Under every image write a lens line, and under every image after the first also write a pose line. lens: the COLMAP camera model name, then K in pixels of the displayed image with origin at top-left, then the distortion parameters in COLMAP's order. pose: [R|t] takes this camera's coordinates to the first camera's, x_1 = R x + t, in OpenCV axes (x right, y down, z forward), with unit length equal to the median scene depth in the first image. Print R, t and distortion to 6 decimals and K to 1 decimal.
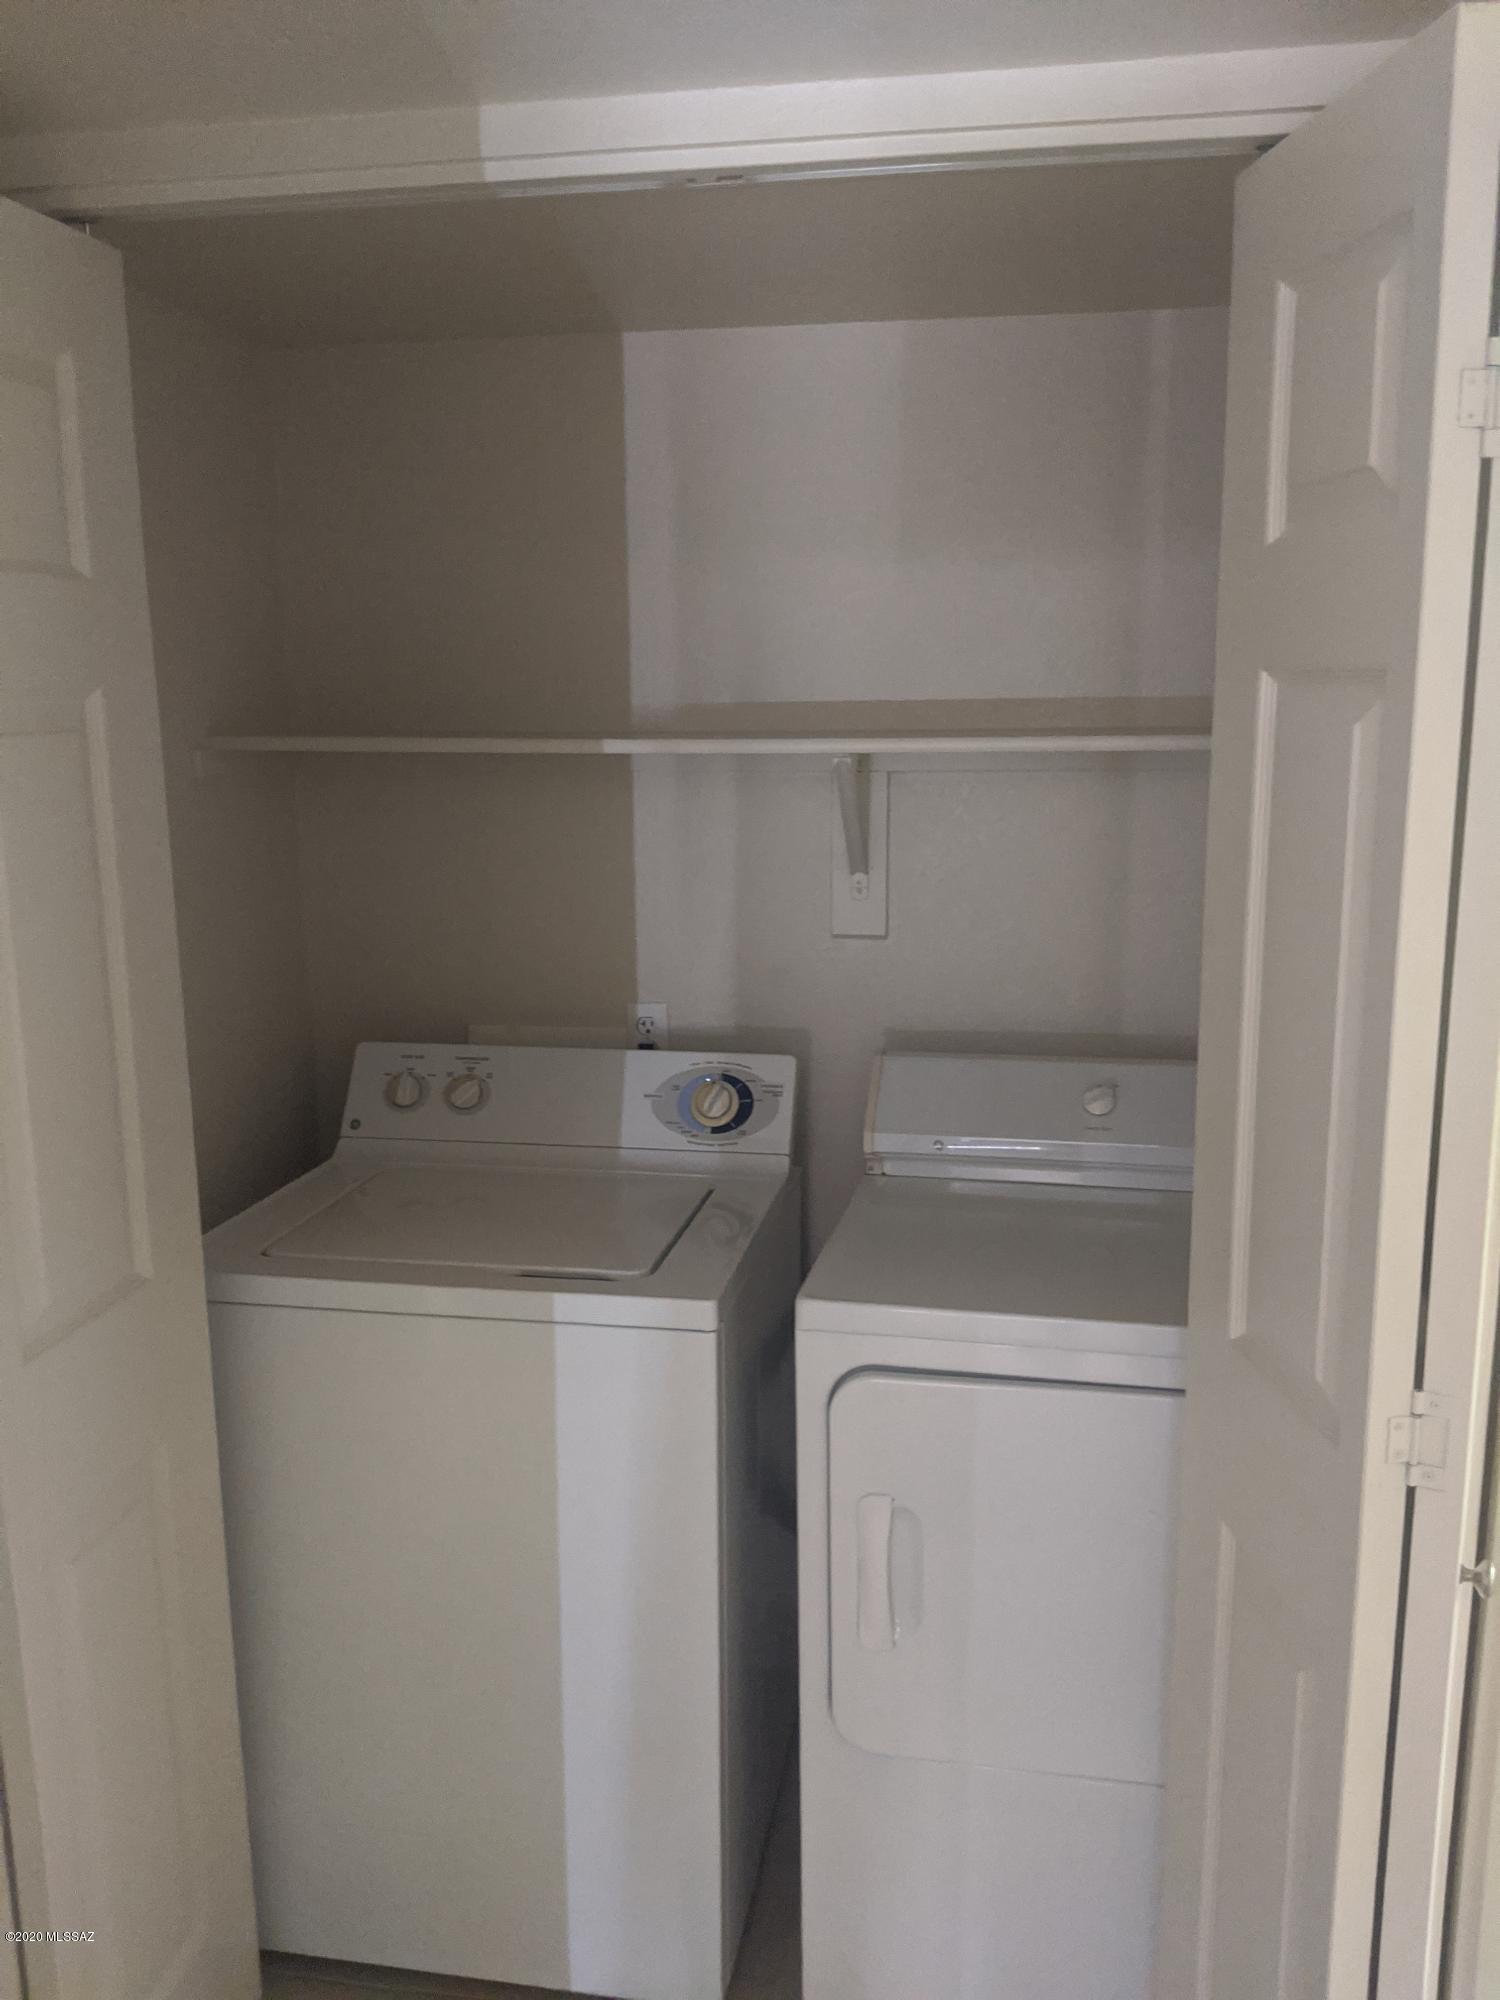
lens RADIAL K [[1618.3, 0, 755.5], [0, 1618.3, 1011.4], [0, 0, 1]] dist [0.086806, -0.129531]
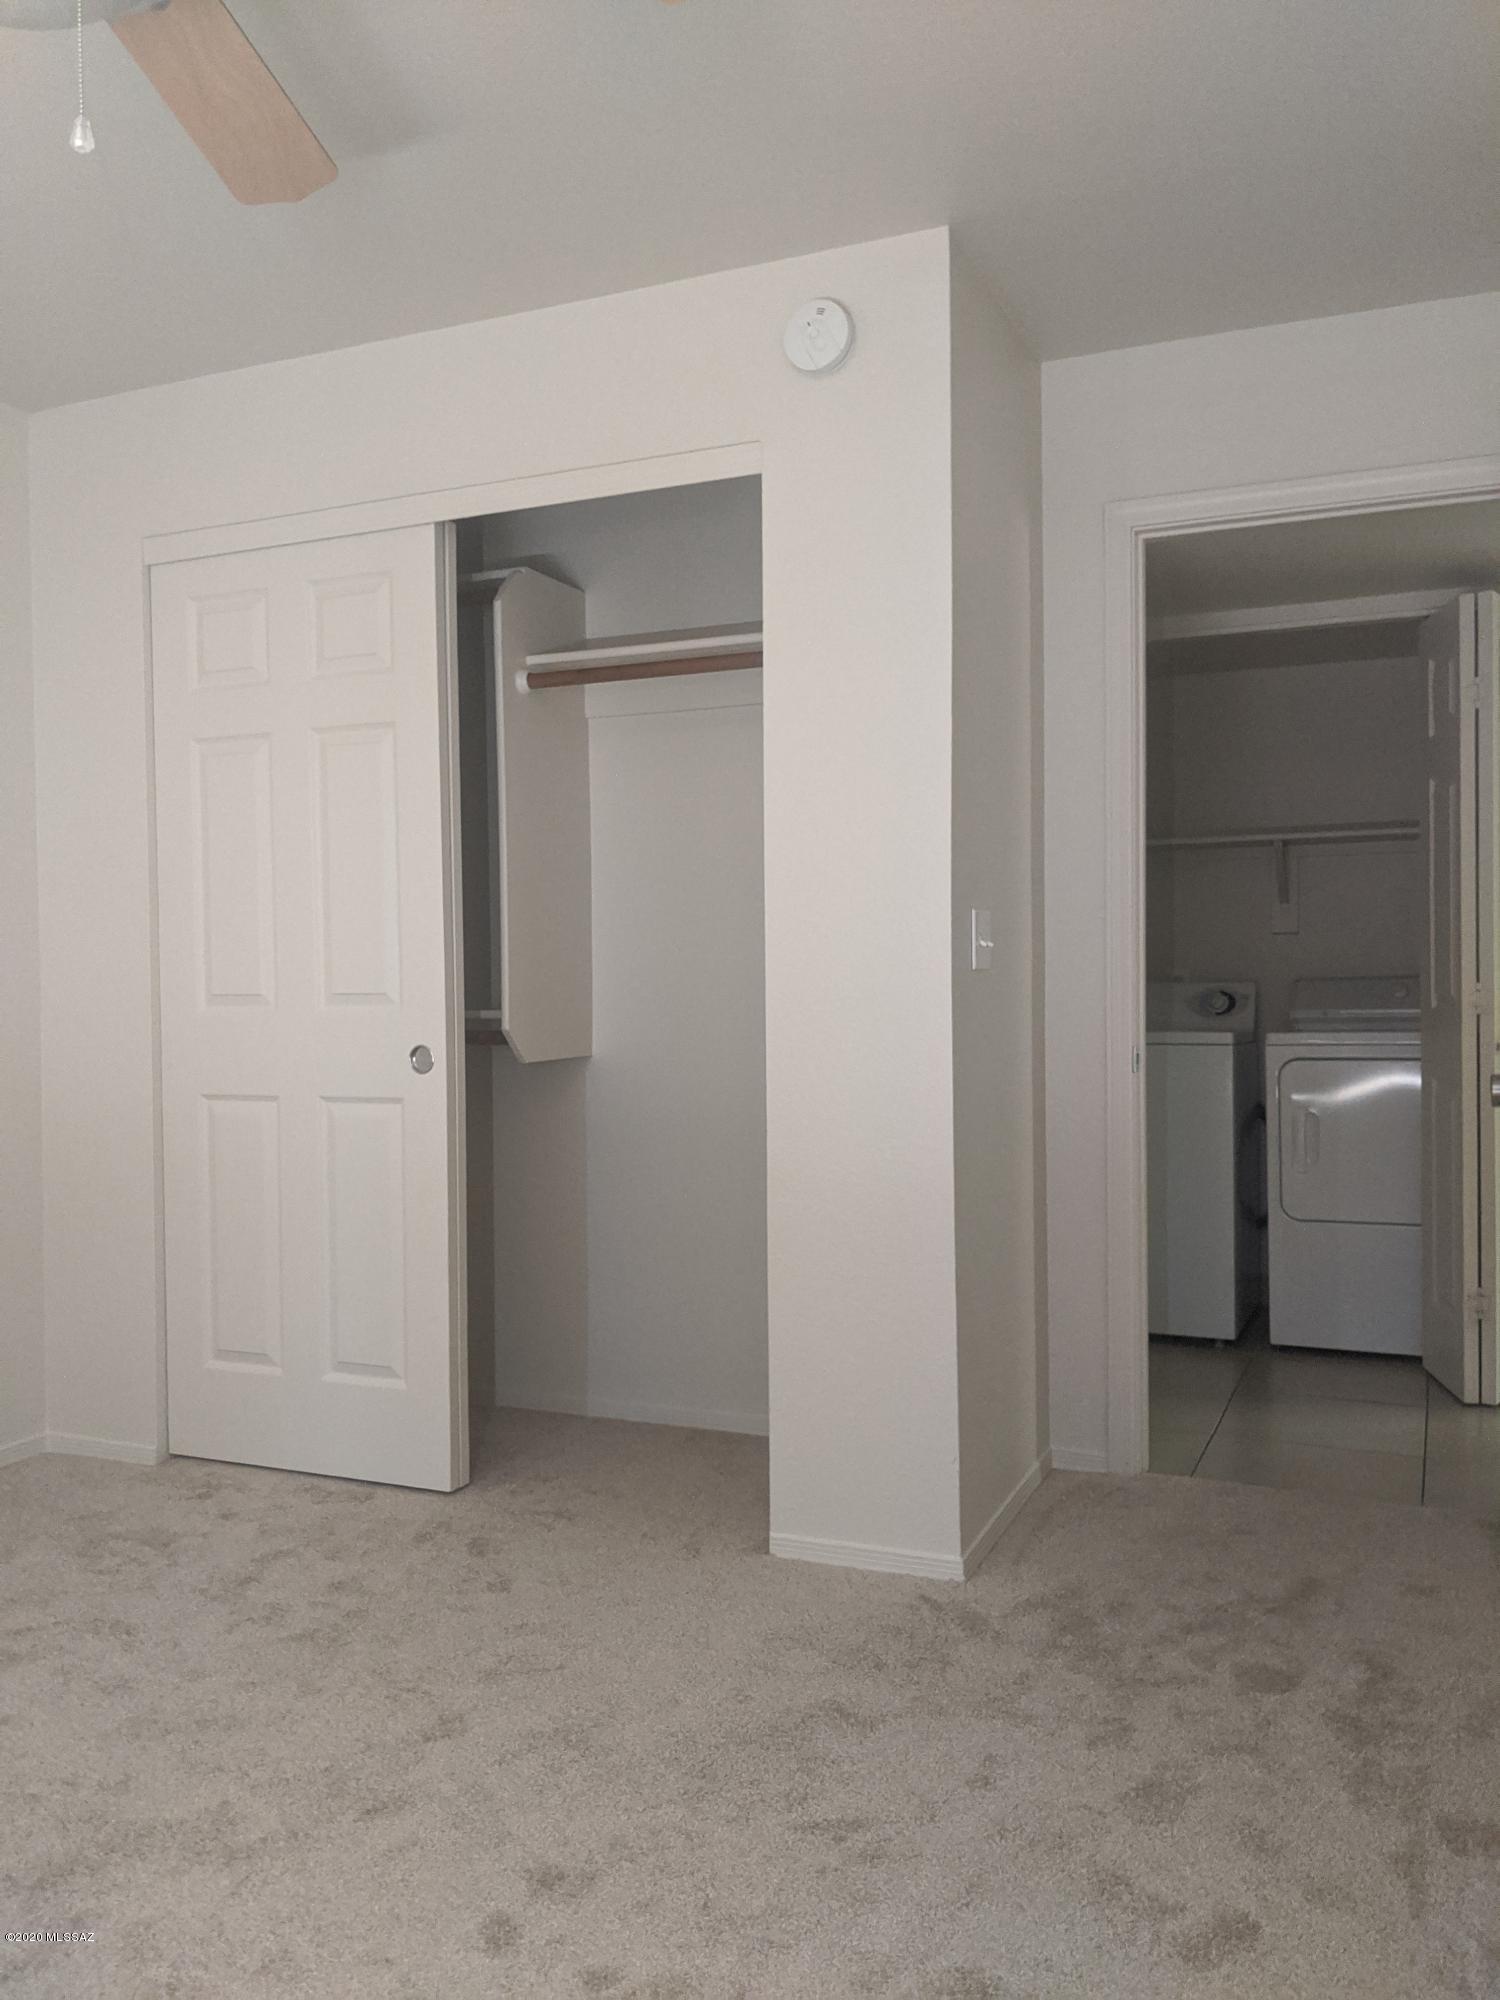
lens RADIAL K [[1618.3, 0, 755.5], [0, 1618.3, 1011.4], [0, 0, 1]] dist [0.086806, -0.129531]
pose [[0.973052, -0.001661, -0.230580, -0.136656], [-0.035668, 0.986854, -0.157632, 0.478541], [0.227811, 0.161608, 0.960200, -1.372801]]
